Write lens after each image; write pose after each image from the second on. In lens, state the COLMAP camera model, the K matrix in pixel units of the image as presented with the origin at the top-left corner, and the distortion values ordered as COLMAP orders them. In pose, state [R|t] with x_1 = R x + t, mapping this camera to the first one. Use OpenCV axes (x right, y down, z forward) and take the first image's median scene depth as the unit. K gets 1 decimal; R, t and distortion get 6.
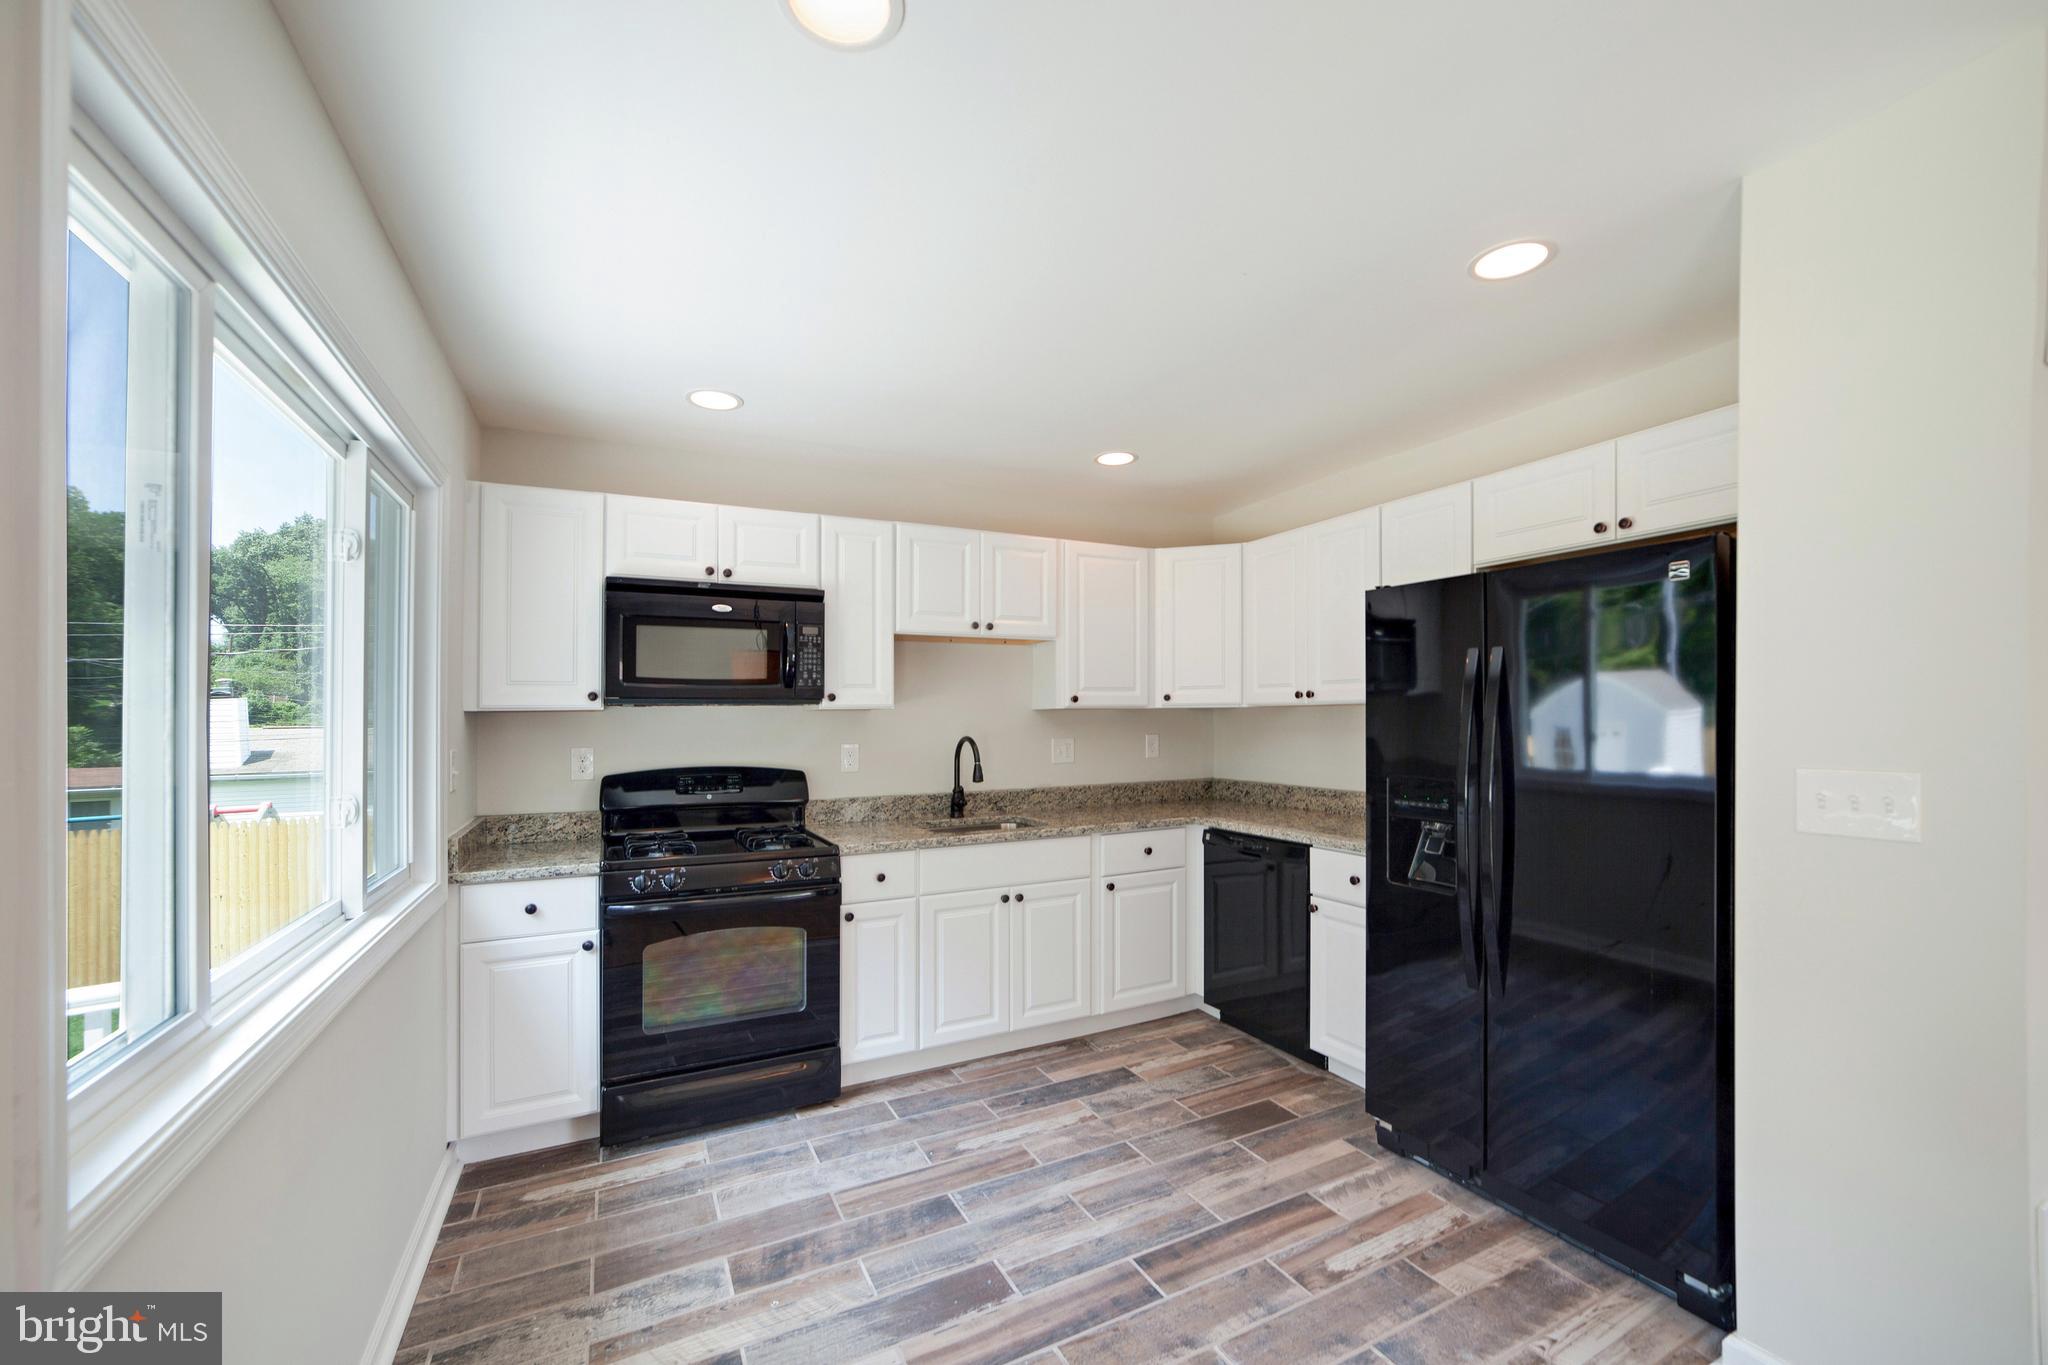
lens RADIAL K [[809.9, 0, 1024.0], [0, 809.9, 682.5], [0, 0, 1]] dist [-0.048376, 0.020403]
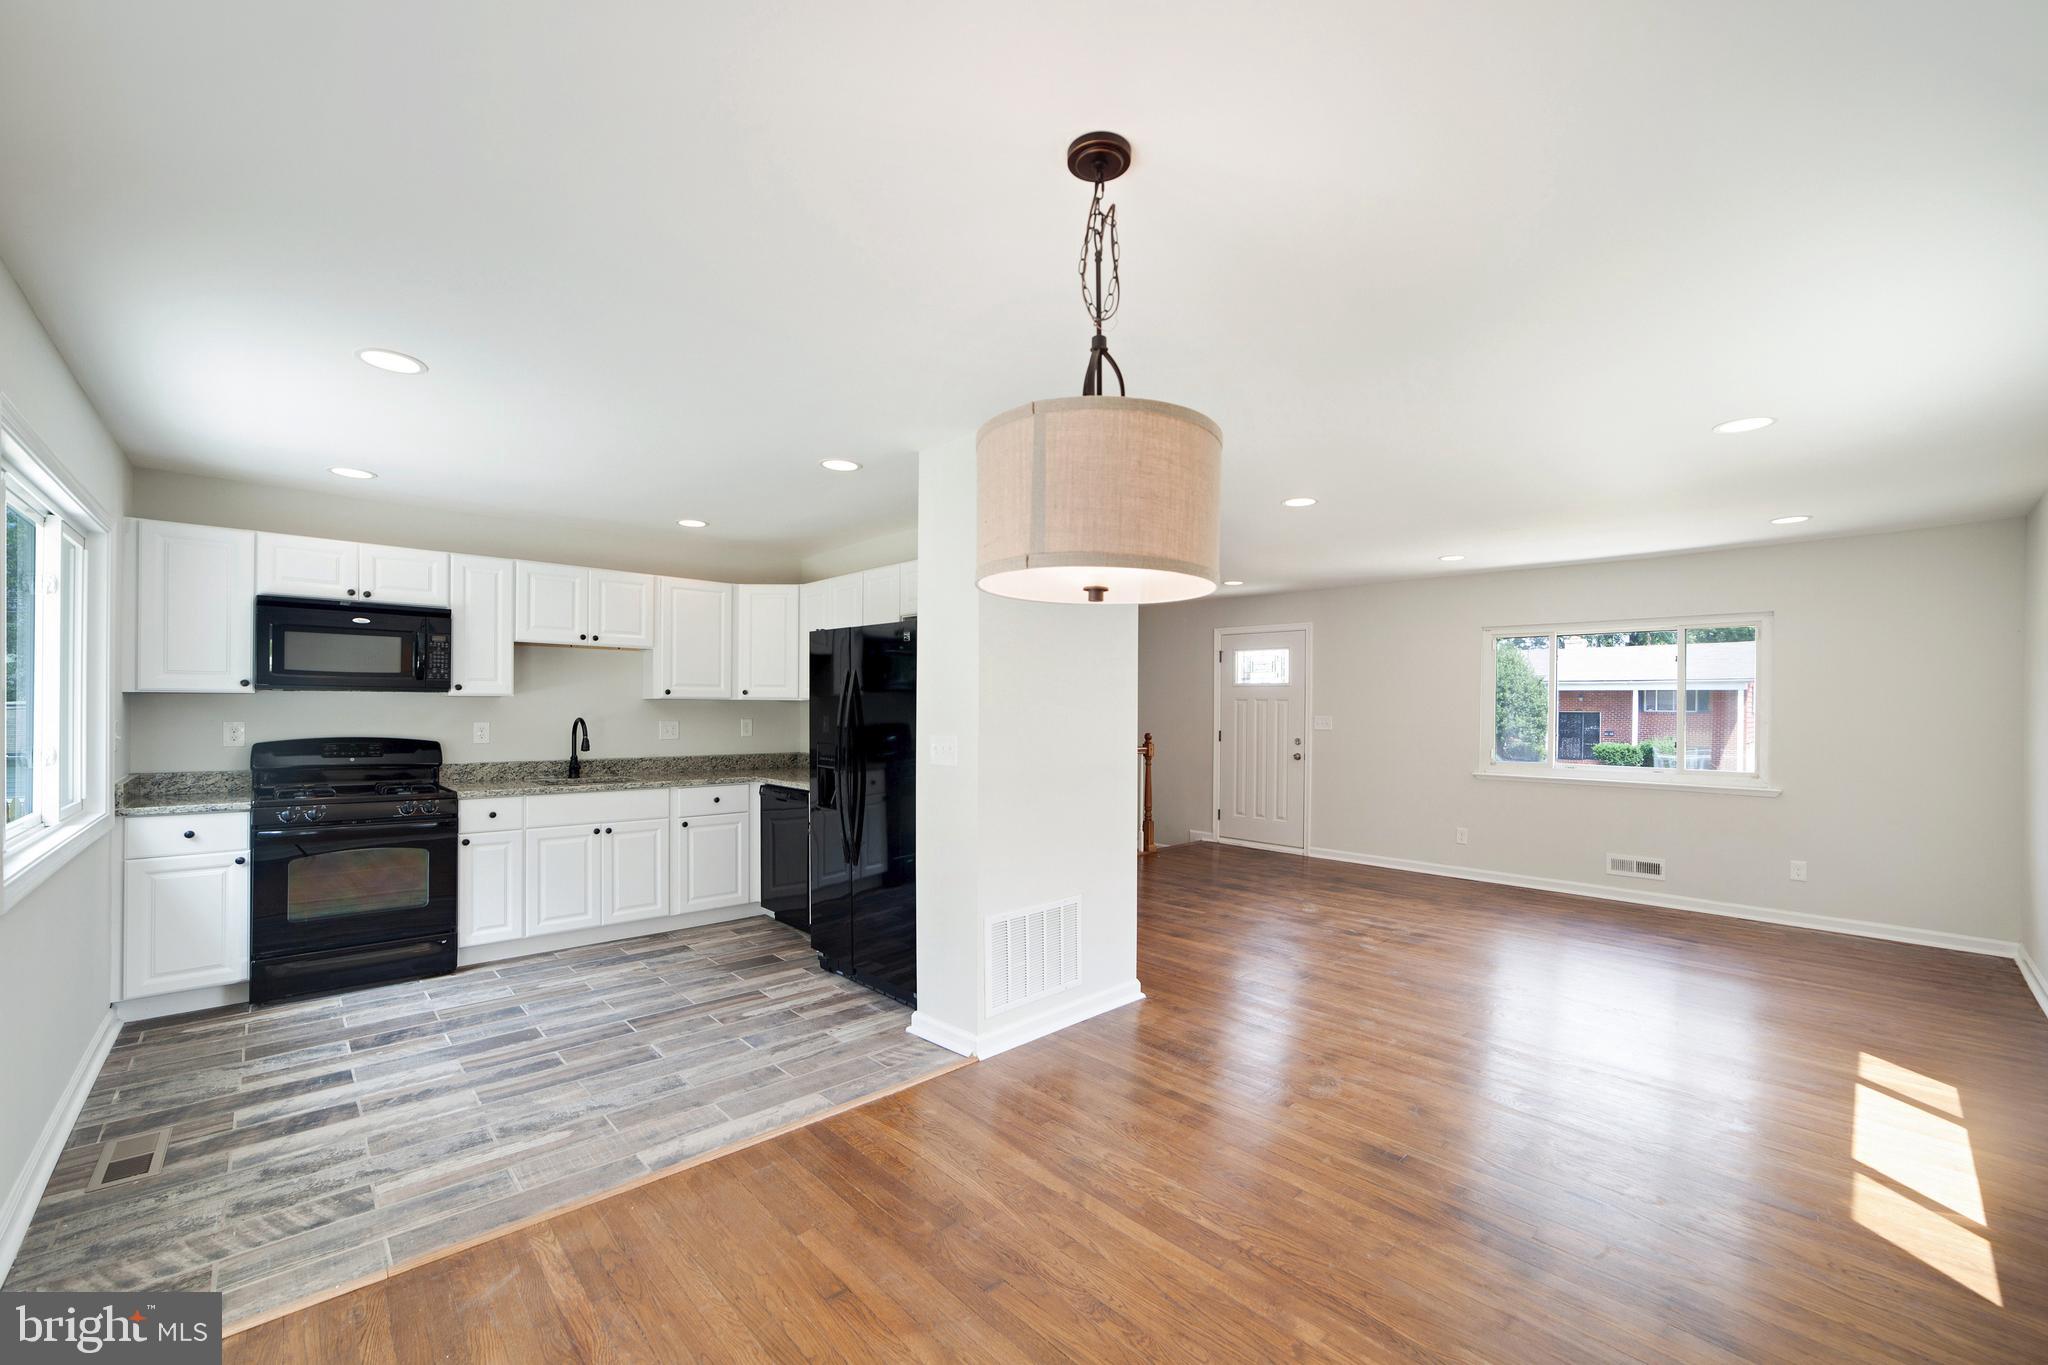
lens RADIAL K [[819.4, 0, 1037.4], [0, 819.4, 703.8], [0, 0, 1]] dist [-0.043548, 0.017624]
pose [[0.956650, 0.020555, 0.290512, 0.339822], [-0.031804, 0.998914, 0.034054, -0.034871], [-0.289497, -0.041817, 0.956265, -0.657800]]
